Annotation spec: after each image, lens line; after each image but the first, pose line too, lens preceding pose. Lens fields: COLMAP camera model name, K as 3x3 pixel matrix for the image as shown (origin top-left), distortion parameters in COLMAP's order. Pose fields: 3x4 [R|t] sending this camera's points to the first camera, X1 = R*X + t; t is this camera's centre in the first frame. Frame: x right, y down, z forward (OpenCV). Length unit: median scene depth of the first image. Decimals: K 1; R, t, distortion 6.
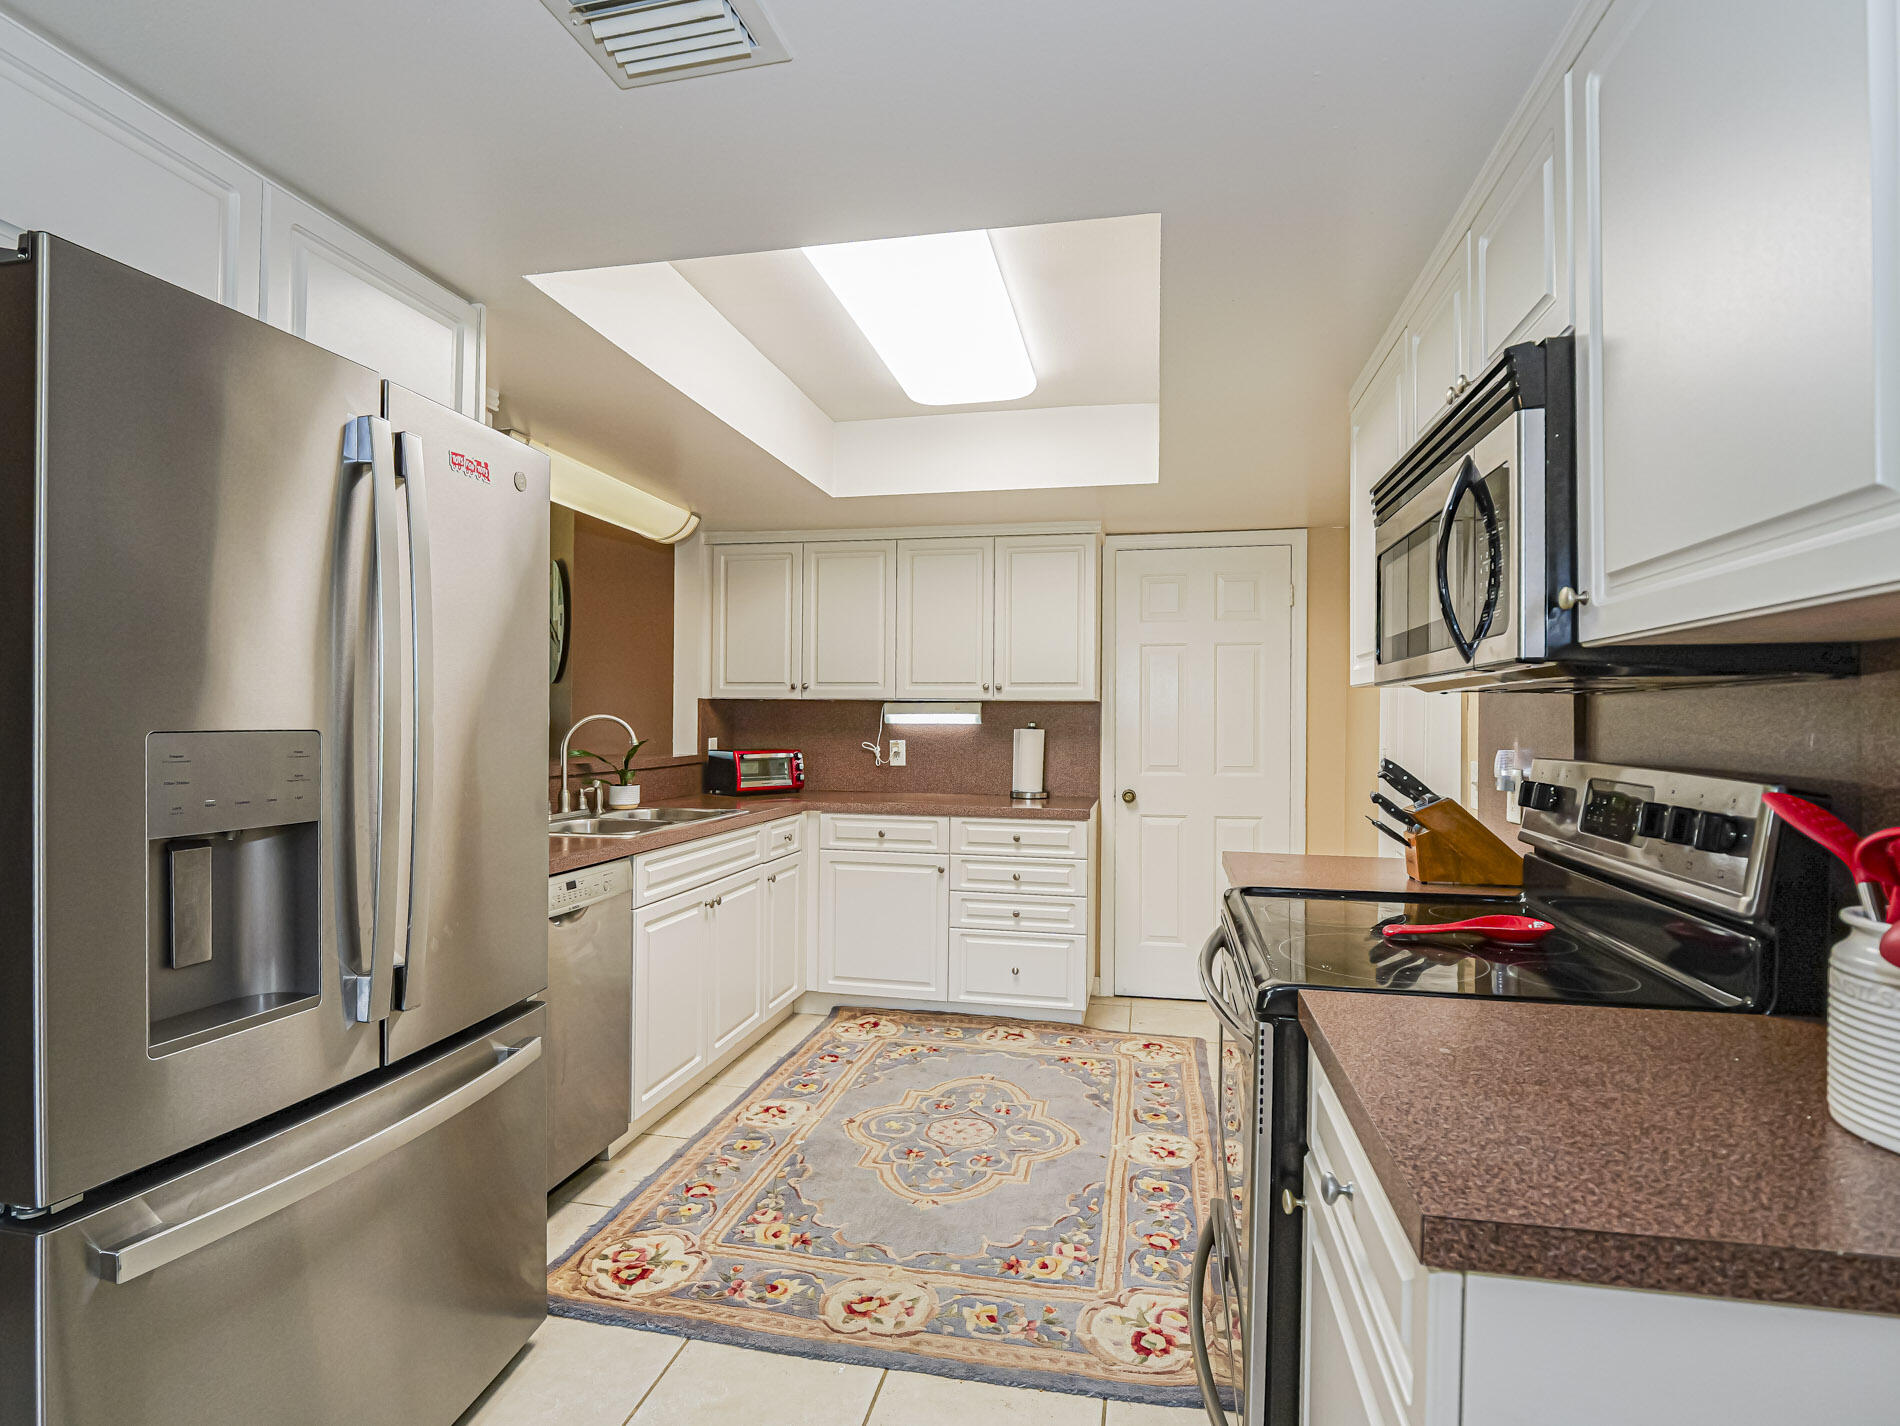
lens RADIAL K [[936.3, 0, 945.9], [0, 936.3, 720.1], [0, 0, 1]] dist [-0.004618, -0.003050]
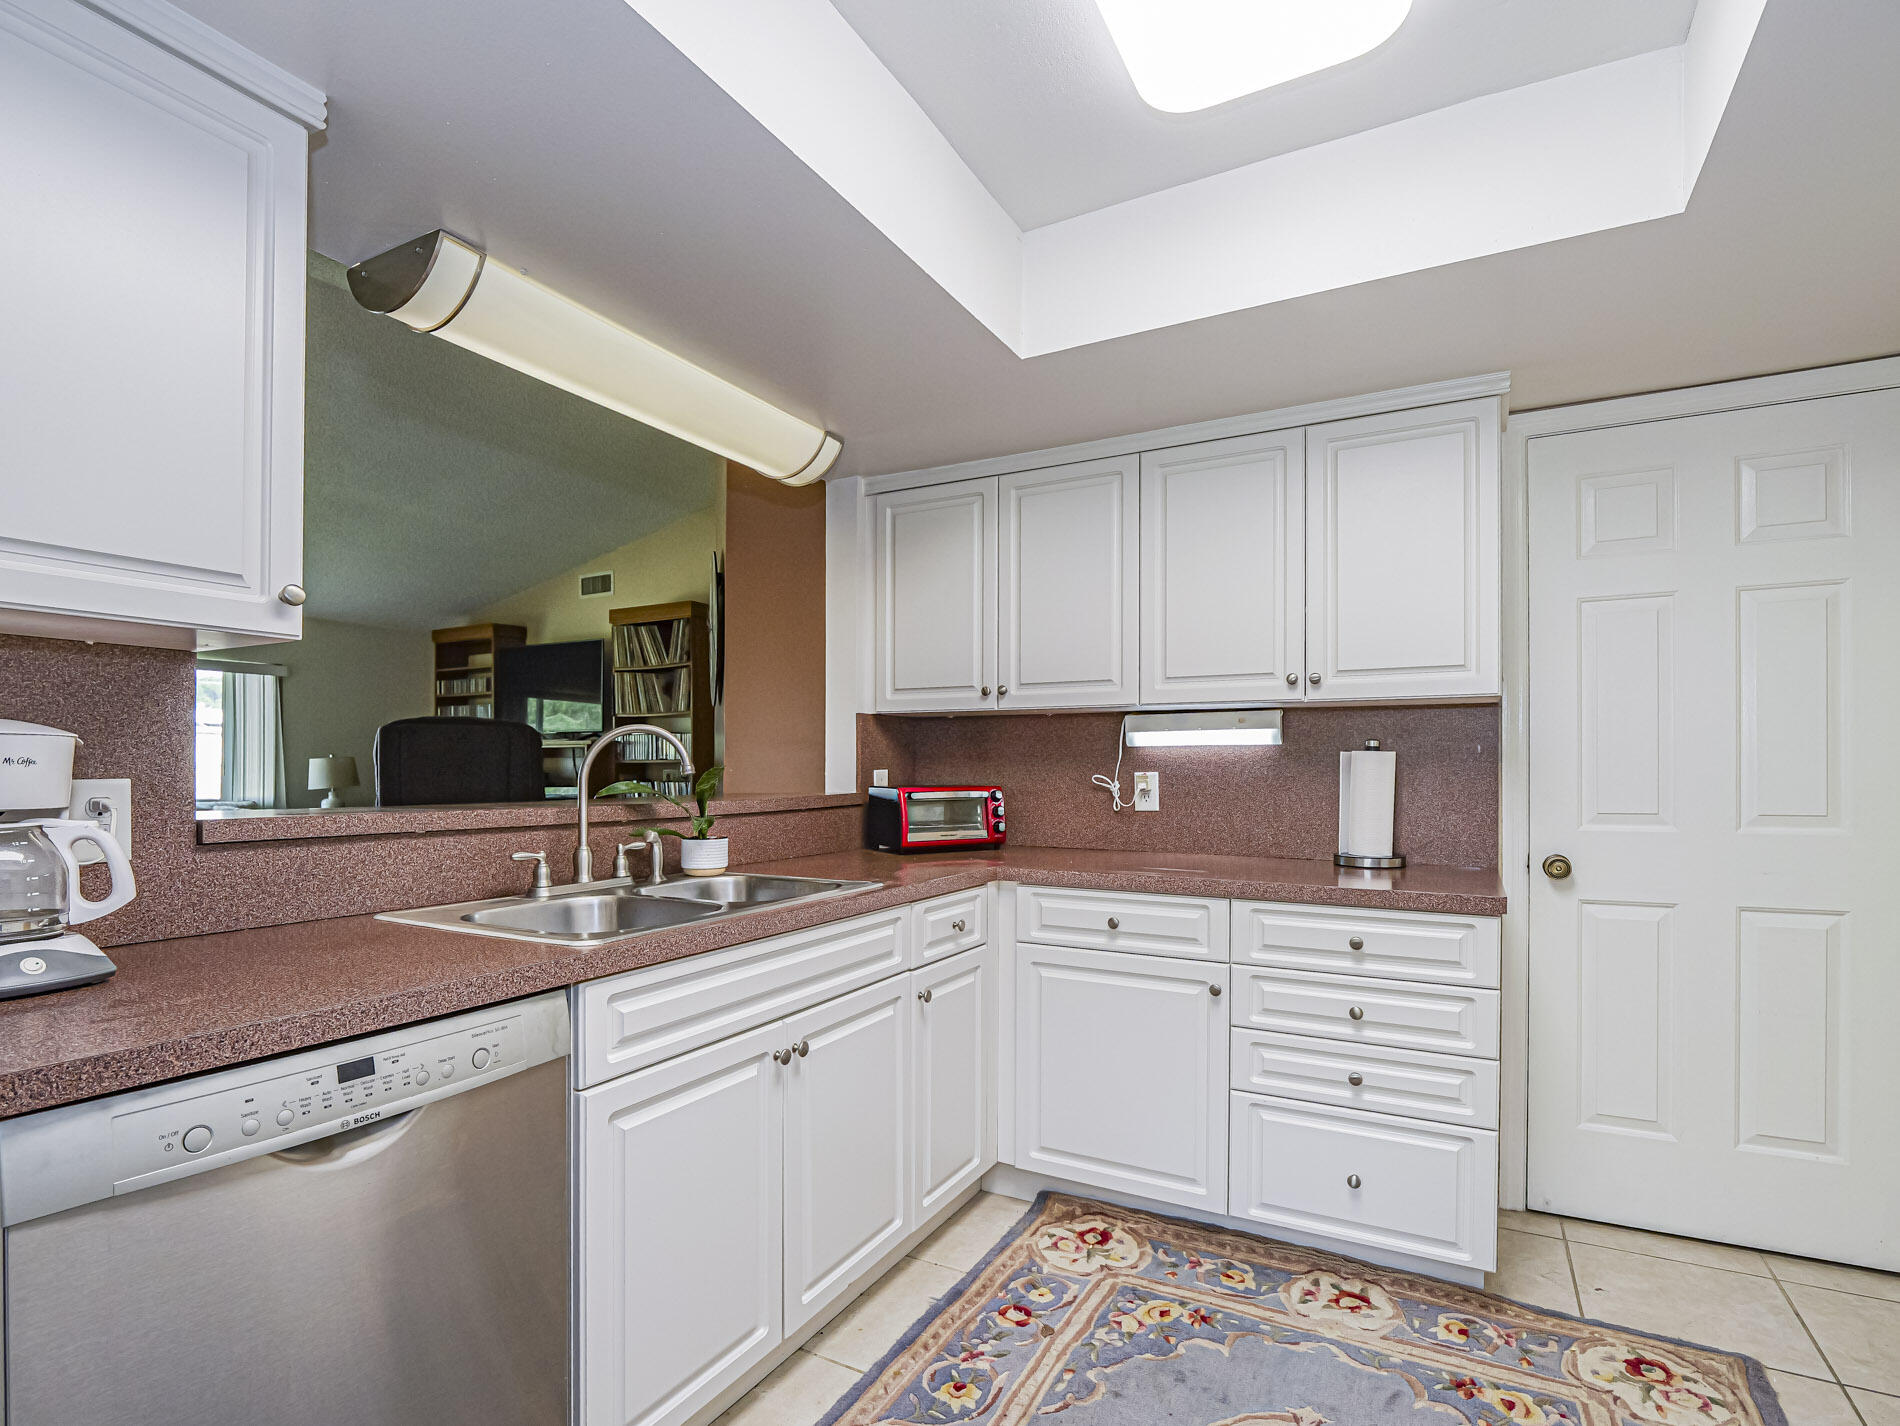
lens RADIAL K [[936.3, 0, 961.5], [0, 936.3, 768.0], [0, 0, 1]] dist [-0.004618, -0.003050]
pose [[0.961787, -0.005957, -0.273733, 0.003520], [0.006908, 0.999973, 0.002512, 0.018953], [0.273710, -0.004307, 0.961803, 0.392406]]
